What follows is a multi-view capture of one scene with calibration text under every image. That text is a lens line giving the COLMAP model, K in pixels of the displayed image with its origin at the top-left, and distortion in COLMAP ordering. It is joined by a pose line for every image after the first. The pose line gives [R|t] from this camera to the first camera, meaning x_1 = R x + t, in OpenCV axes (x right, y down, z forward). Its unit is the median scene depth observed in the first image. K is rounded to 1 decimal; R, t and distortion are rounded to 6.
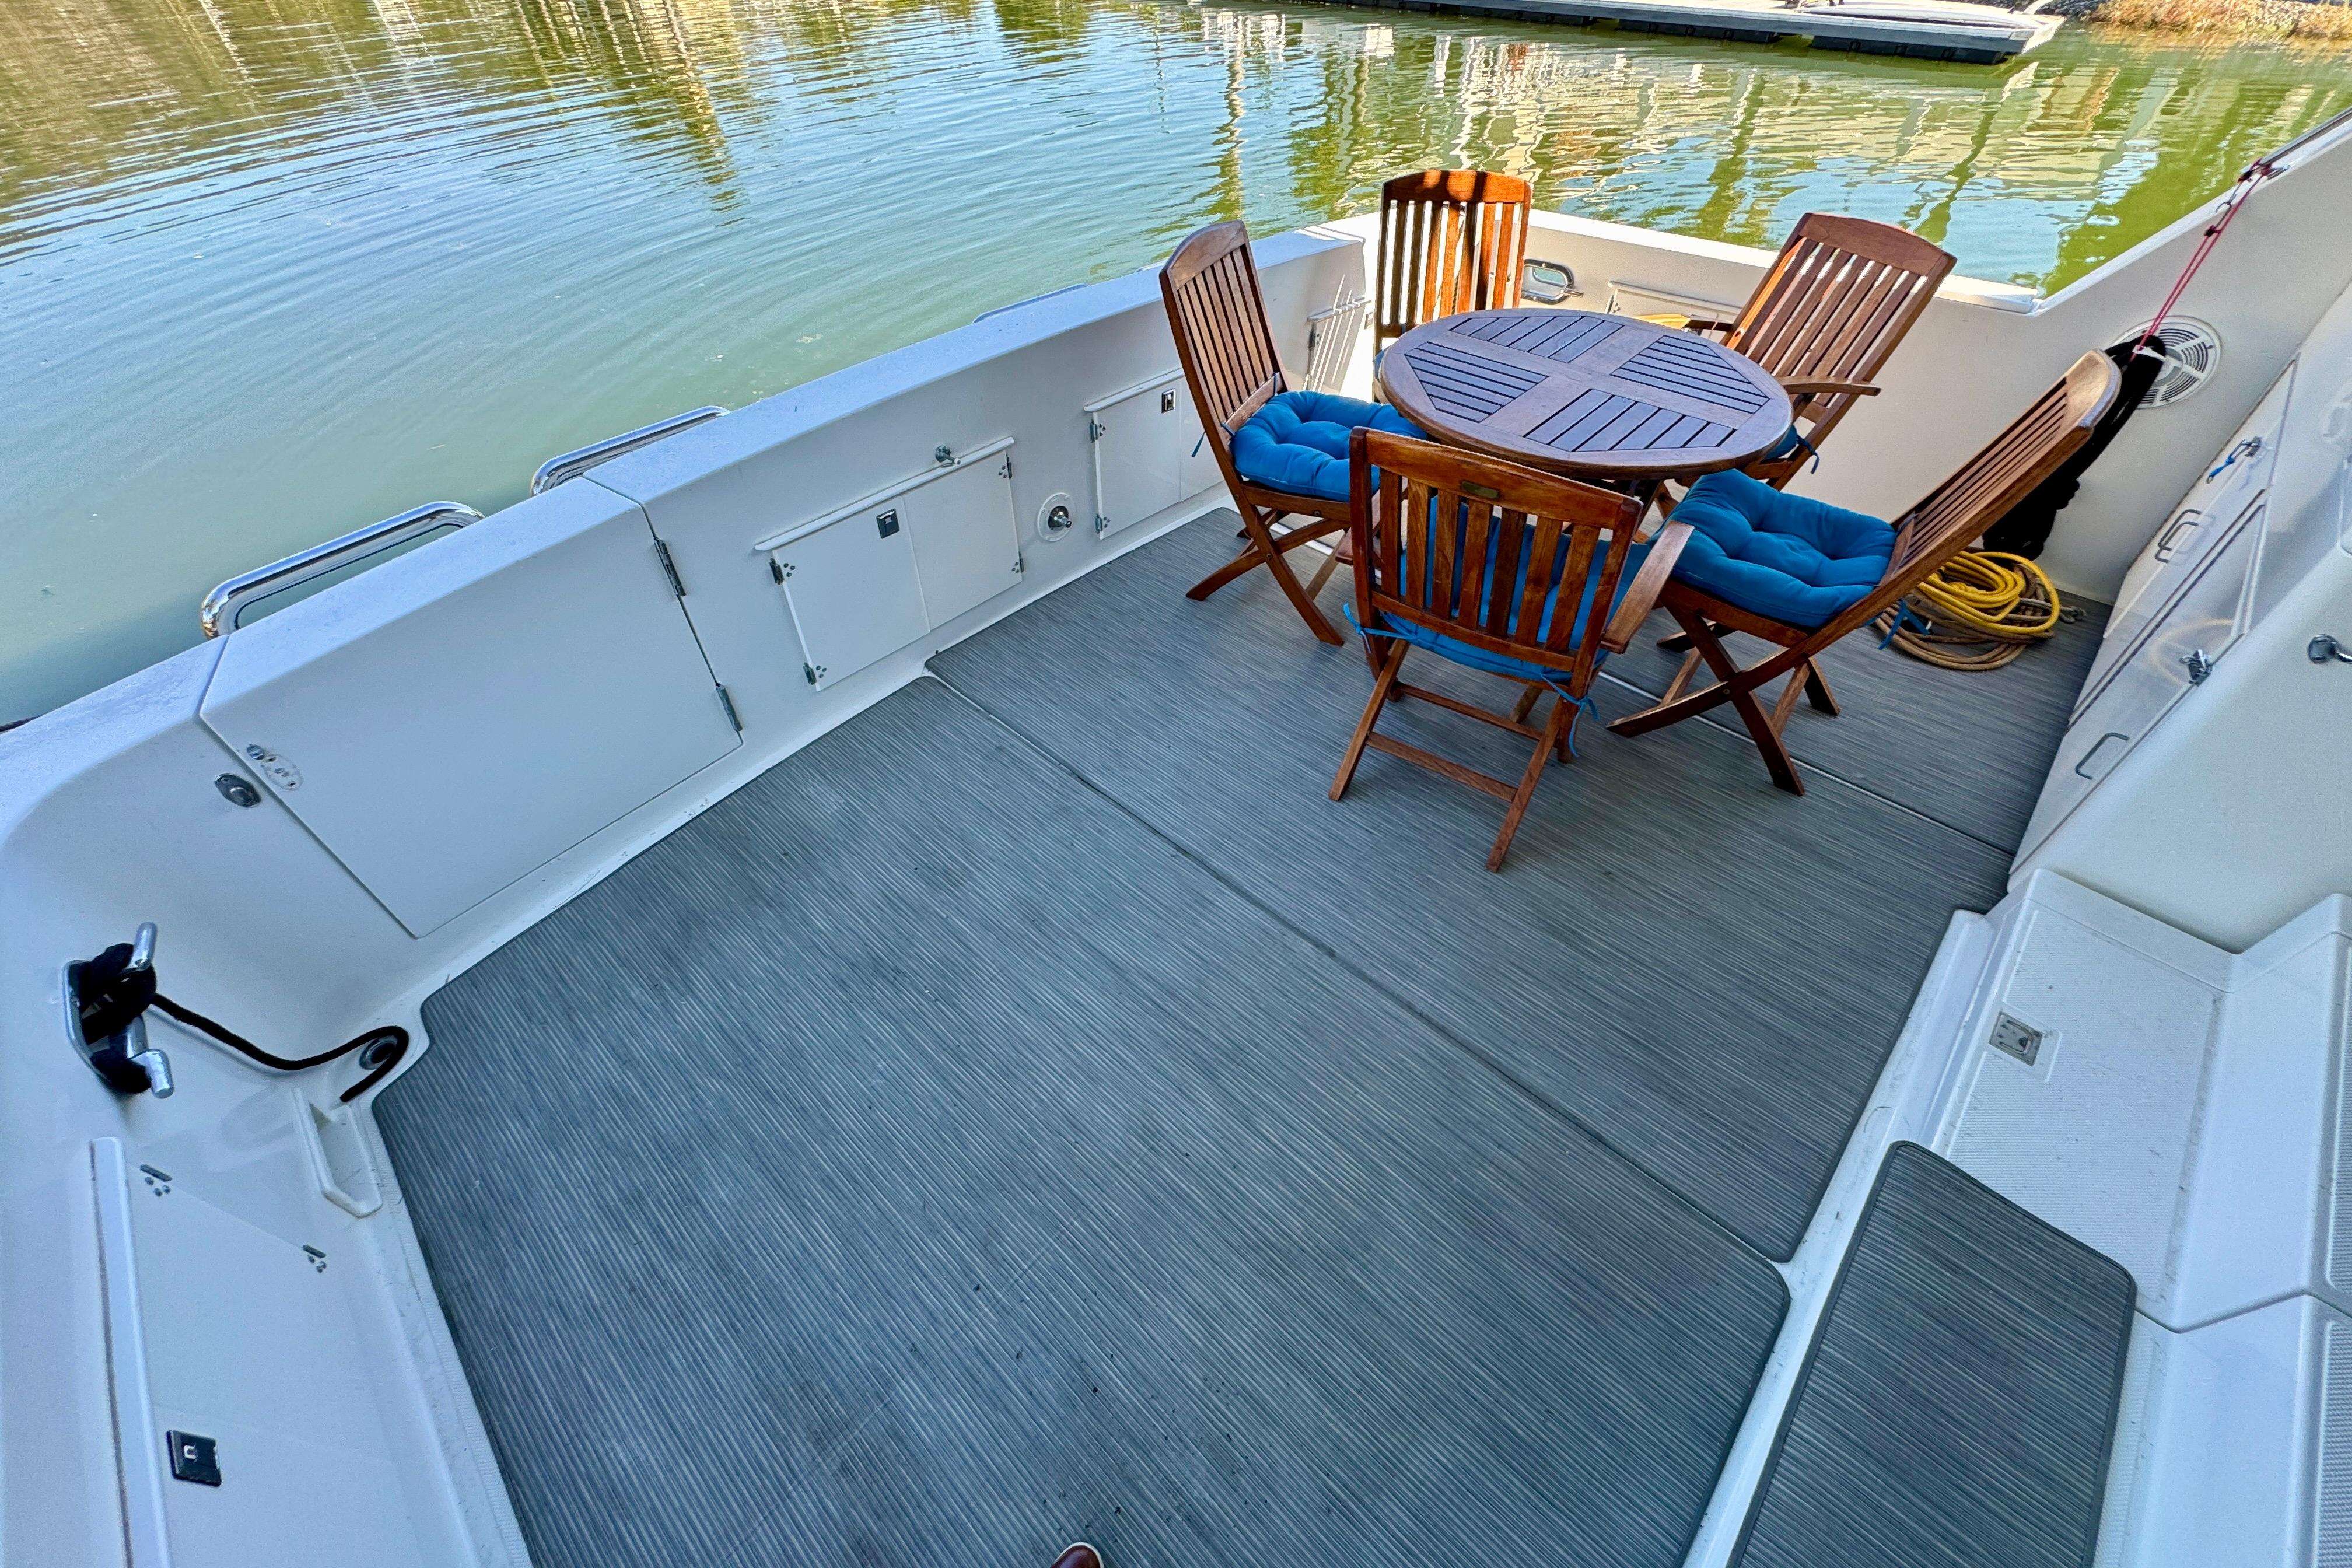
lens RADIAL K [[944.5, 0, 1170.4], [0, 944.5, 783.3], [0, 0, 1]] dist [-0.002298, -0.000095]
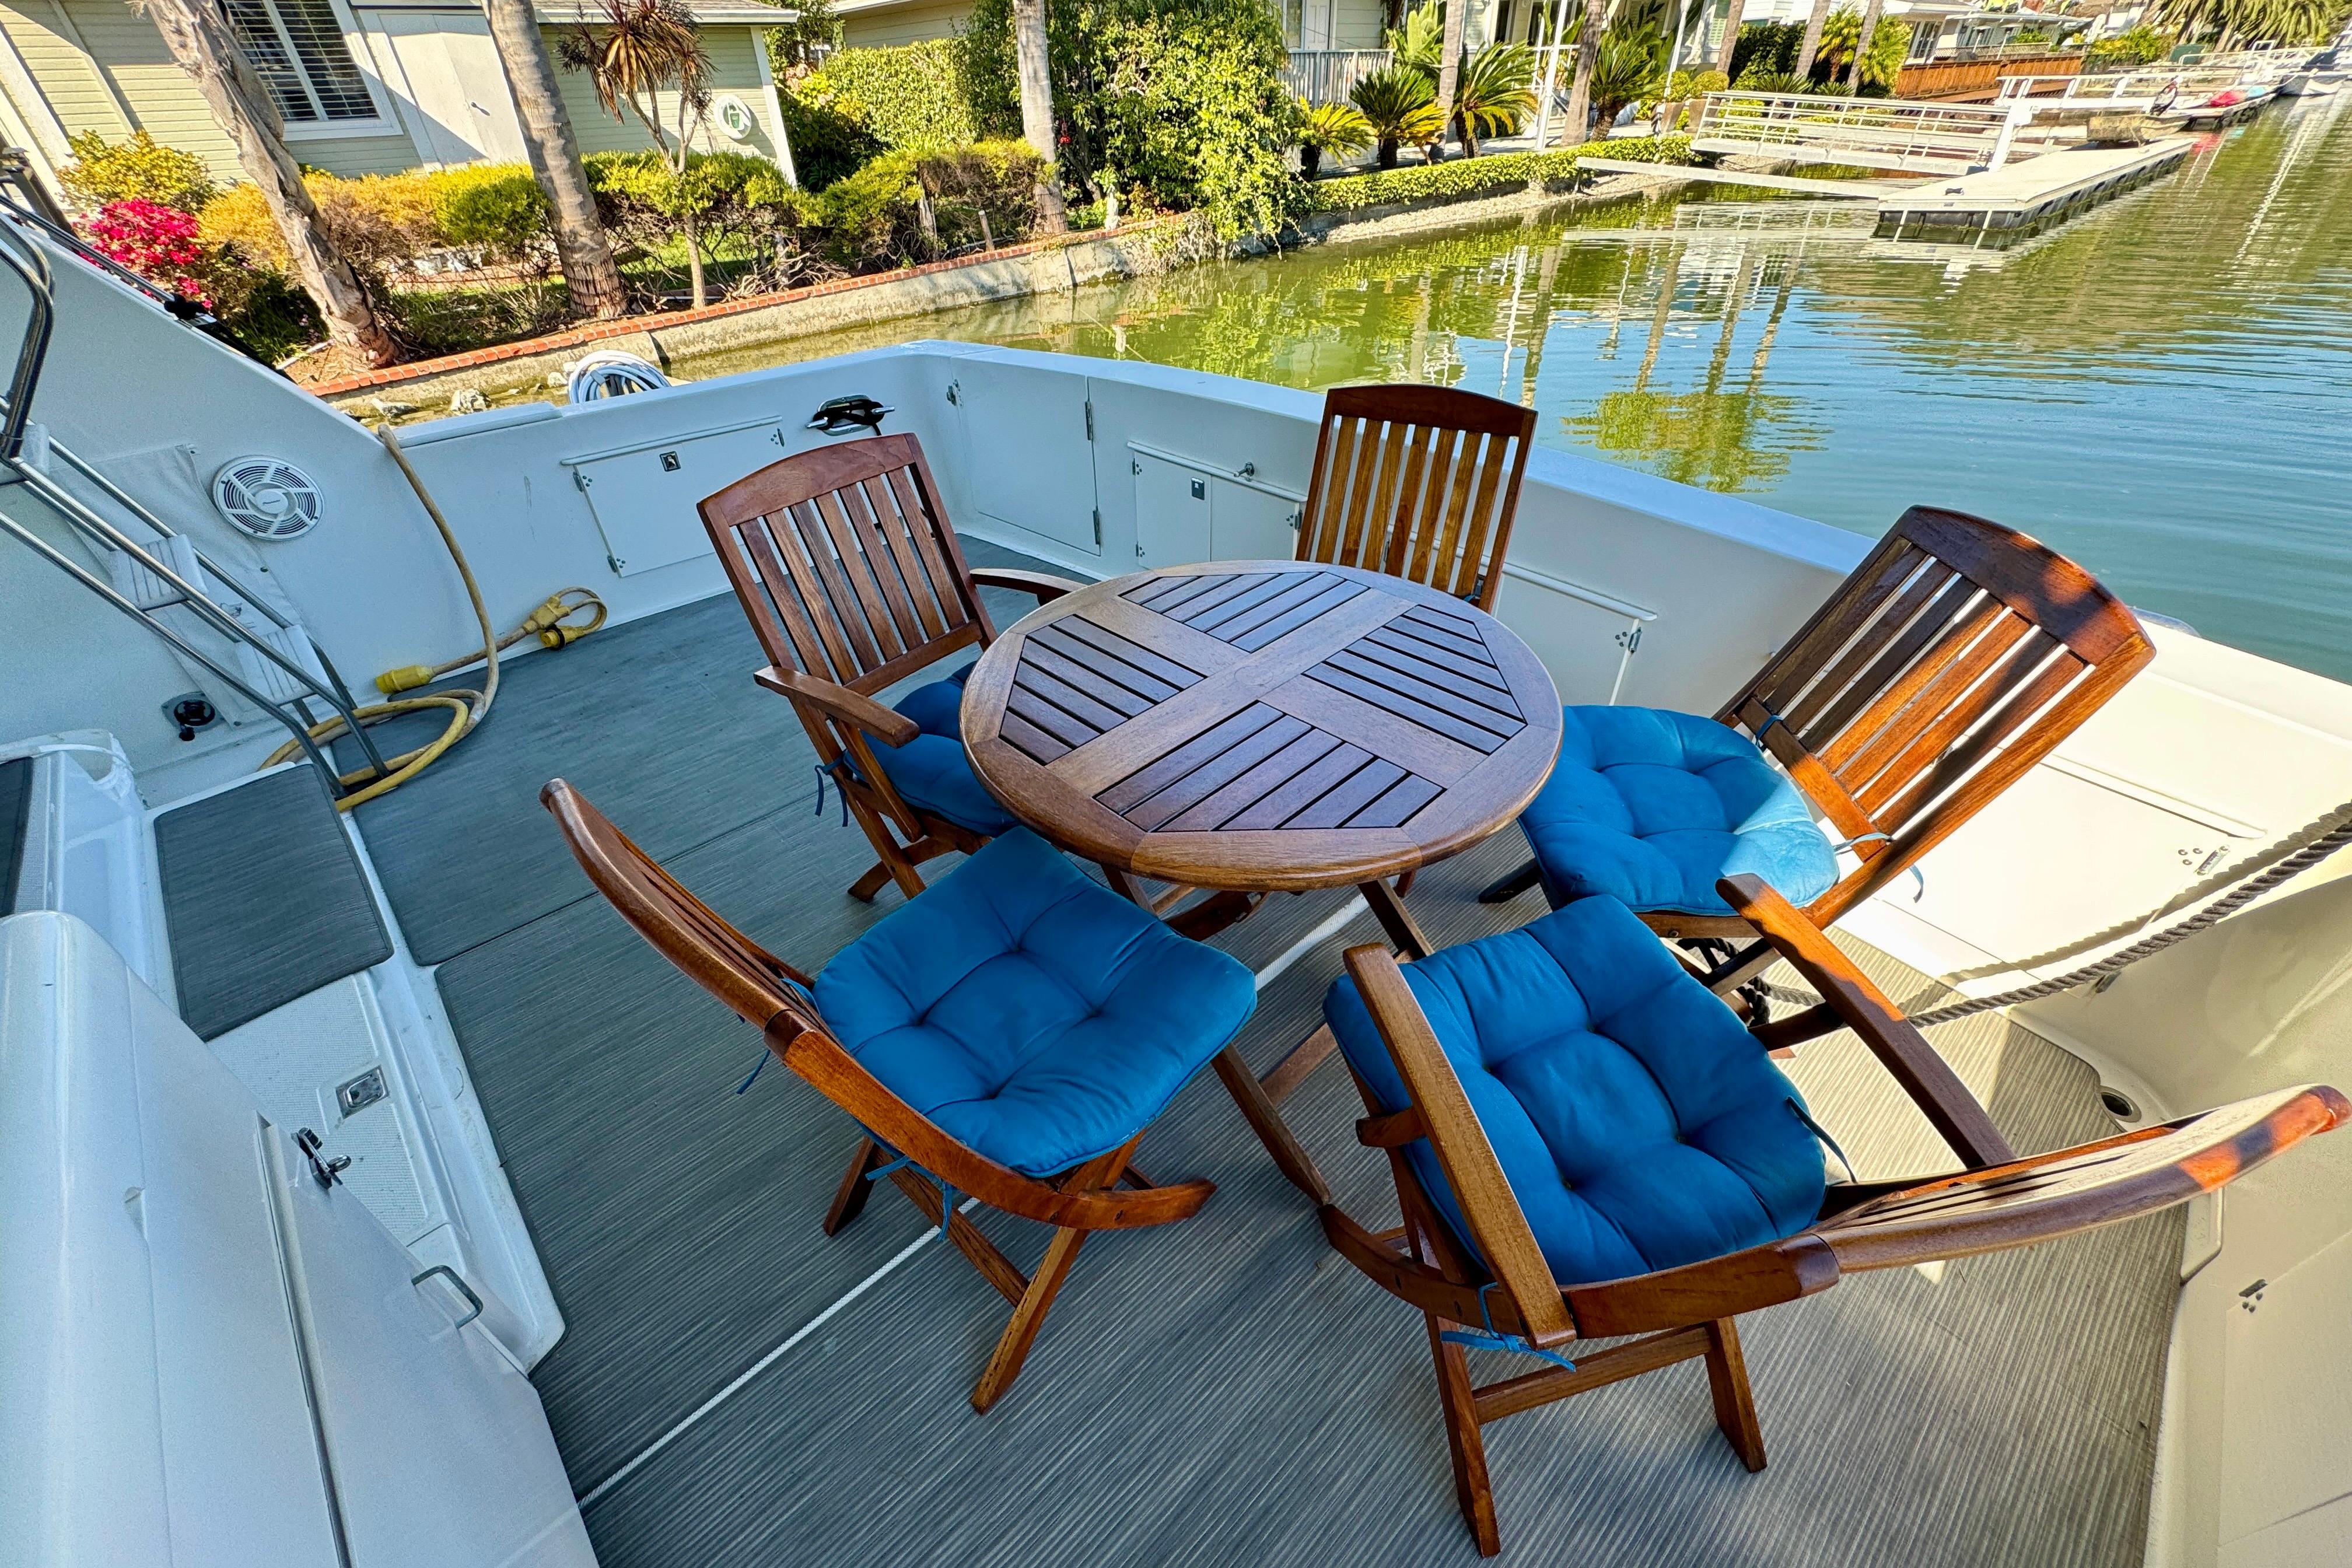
lens RADIAL K [[944.5, 0, 1170.4], [0, 944.5, 783.3], [0, 0, 1]] dist [-0.002298, -0.000095]
pose [[-0.061170, 0.645938, -0.760936, 1.089237], [-0.643896, 0.556981, 0.524567, -0.830317], [0.762664, 0.522051, 0.381846, 0.840695]]
